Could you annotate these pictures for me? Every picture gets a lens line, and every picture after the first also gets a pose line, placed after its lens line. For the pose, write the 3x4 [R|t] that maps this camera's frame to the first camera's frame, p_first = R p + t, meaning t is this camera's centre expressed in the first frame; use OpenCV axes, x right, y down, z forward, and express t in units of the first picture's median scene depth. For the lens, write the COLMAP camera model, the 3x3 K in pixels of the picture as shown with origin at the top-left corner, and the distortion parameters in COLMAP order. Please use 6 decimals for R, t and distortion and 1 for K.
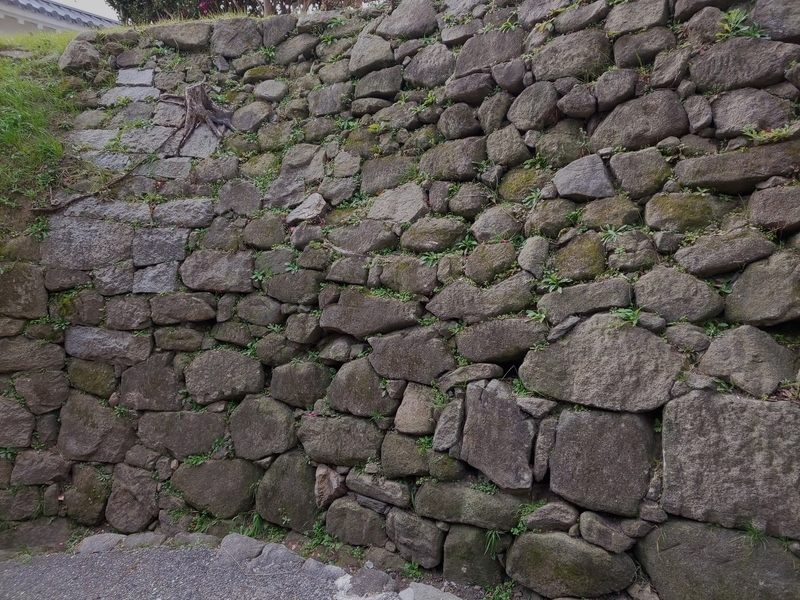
lens RADIAL K [[493.5, 0, 407.1], [0, 493.5, 301.7], [0, 0, 1]] dist [0.004543, -0.017950]
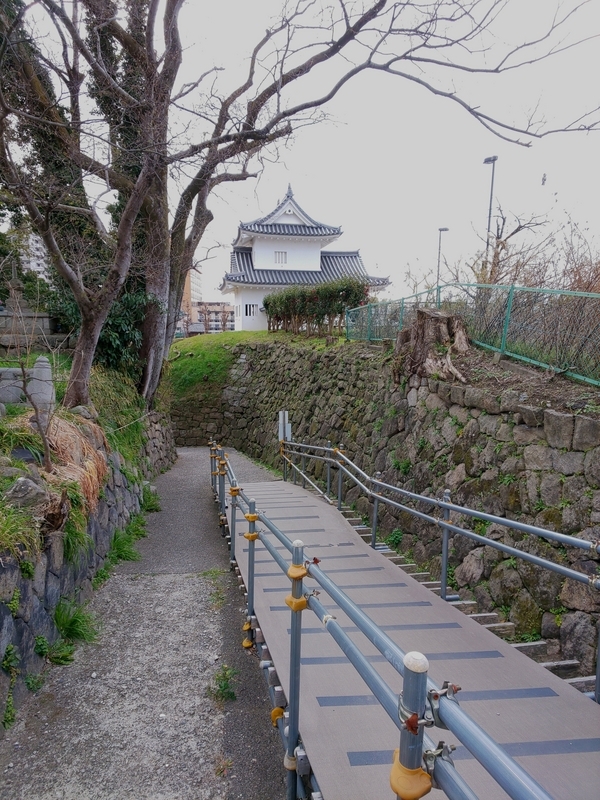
lens RADIAL K [[493.5, 0, 299.7], [0, 493.5, 401.1], [0, 0, 1]] dist [0.004543, -0.017950]
pose [[0.766601, 0.085333, -0.636428, 3.277796], [-0.080652, 0.996077, 0.036407, -0.313718], [0.637038, 0.023419, 0.770476, -2.536806]]
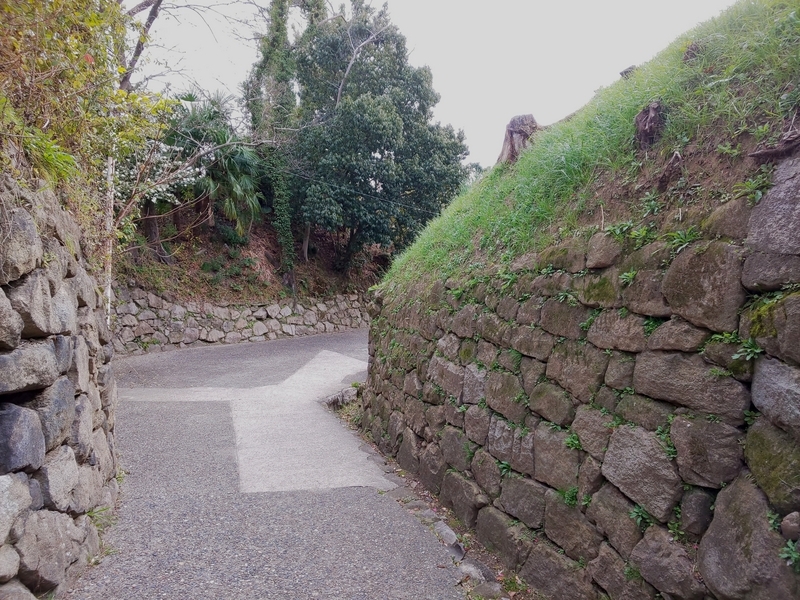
lens RADIAL K [[493.5, 0, 400.7], [0, 493.5, 300.0], [0, 0, 1]] dist [0.004543, -0.017950]
pose [[-0.003668, 0.094453, -0.995523, -0.149581], [-0.133316, 0.986596, 0.094098, -0.010704], [0.991067, 0.133064, 0.008973, 0.612890]]
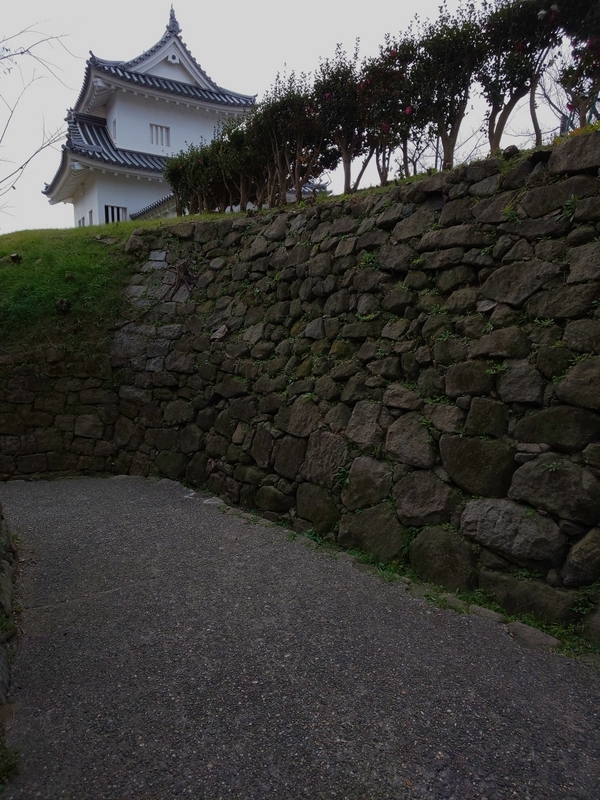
lens RADIAL K [[493.5, 0, 297.0], [0, 493.5, 398.7], [0, 0, 1]] dist [0.004543, -0.017950]
pose [[0.936157, 0.073466, -0.343820, 0.784100], [-0.057020, 0.996703, 0.057715, -0.057019], [0.346927, -0.034426, 0.937260, -0.749397]]
